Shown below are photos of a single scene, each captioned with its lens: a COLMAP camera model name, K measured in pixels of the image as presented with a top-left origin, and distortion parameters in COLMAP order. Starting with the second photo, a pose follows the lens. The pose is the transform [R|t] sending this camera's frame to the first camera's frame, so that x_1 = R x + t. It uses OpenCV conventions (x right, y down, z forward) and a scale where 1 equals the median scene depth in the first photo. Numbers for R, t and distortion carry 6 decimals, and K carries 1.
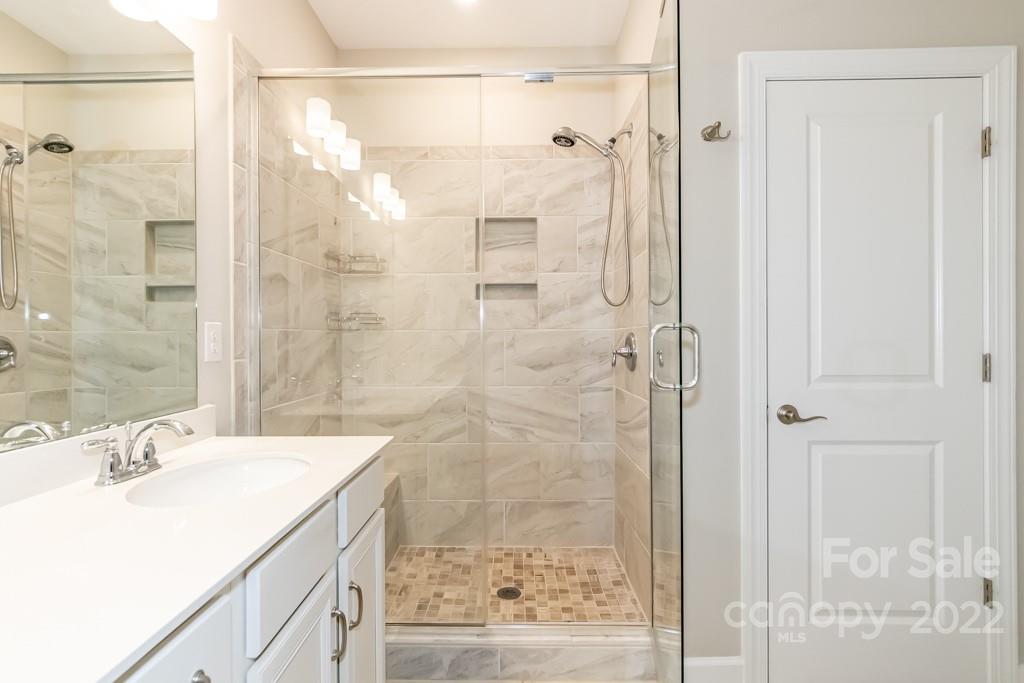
lens RADIAL K [[470.0, 0, 509.9], [0, 470.0, 335.5], [0, 0, 1]] dist [0.000878, -0.000050]
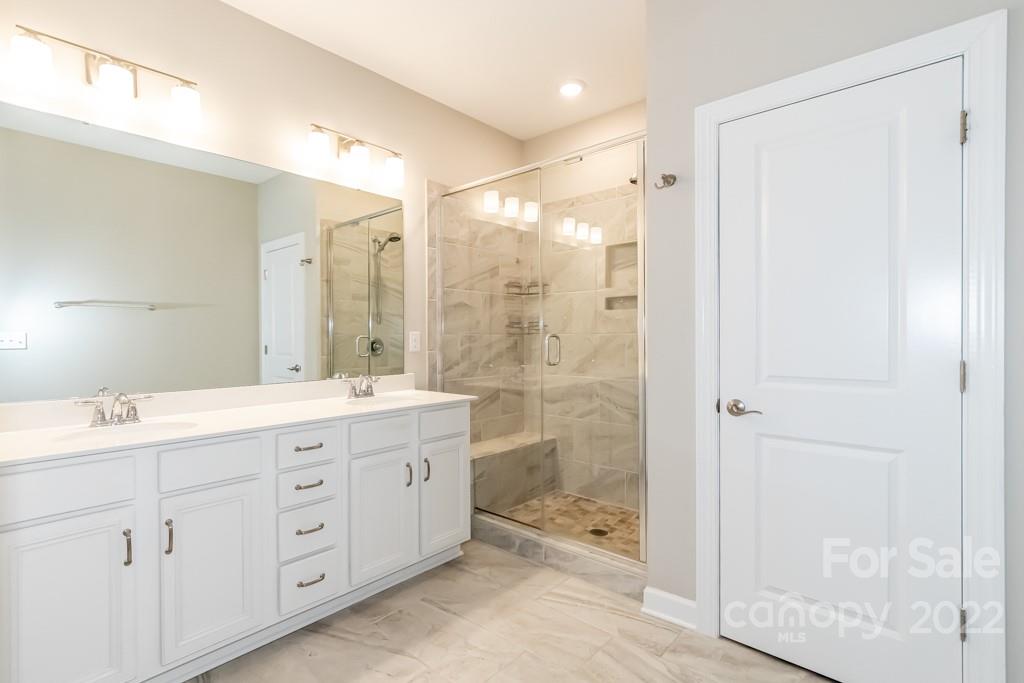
lens RADIAL K [[481.4, 0, 517.0], [0, 481.4, 335.9], [0, 0, 1]] dist [0.001881, -0.000412]
pose [[0.767627, 0.000000, -0.640897, 0.703082], [0.000686, 0.999999, 0.000821, -0.008485], [0.640897, -0.001070, 0.767626, -0.194891]]
